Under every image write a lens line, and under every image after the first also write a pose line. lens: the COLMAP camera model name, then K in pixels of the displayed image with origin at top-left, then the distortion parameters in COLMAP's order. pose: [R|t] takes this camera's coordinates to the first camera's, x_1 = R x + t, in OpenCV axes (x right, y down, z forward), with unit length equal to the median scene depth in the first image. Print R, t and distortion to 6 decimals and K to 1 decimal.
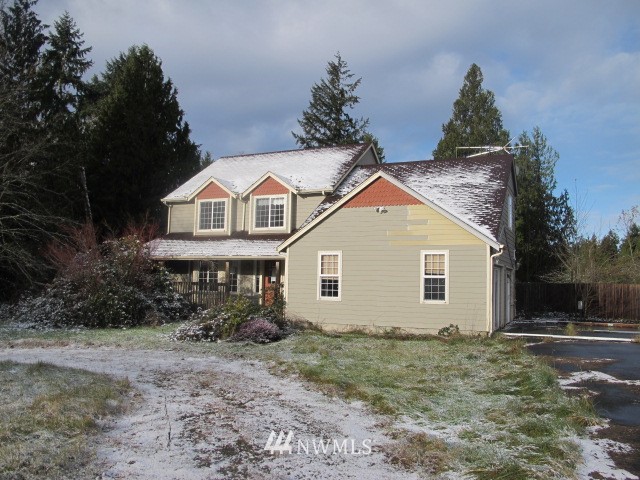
lens RADIAL K [[533.6, 0, 320.0], [0, 533.6, 240.0], [0, 0, 1]] dist [-0.099530, 0.006528]
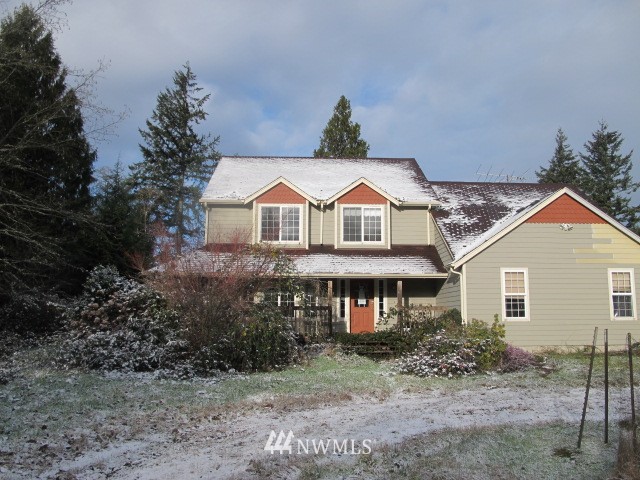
lens RADIAL K [[533.6, 0, 320.0], [0, 533.6, 240.0], [0, 0, 1]] dist [-0.099530, 0.006528]
pose [[0.892217, 0.046893, 0.449166, -0.536091], [-0.022988, 0.998021, -0.058529, 0.025554], [-0.451022, 0.041895, 0.891529, 0.253171]]
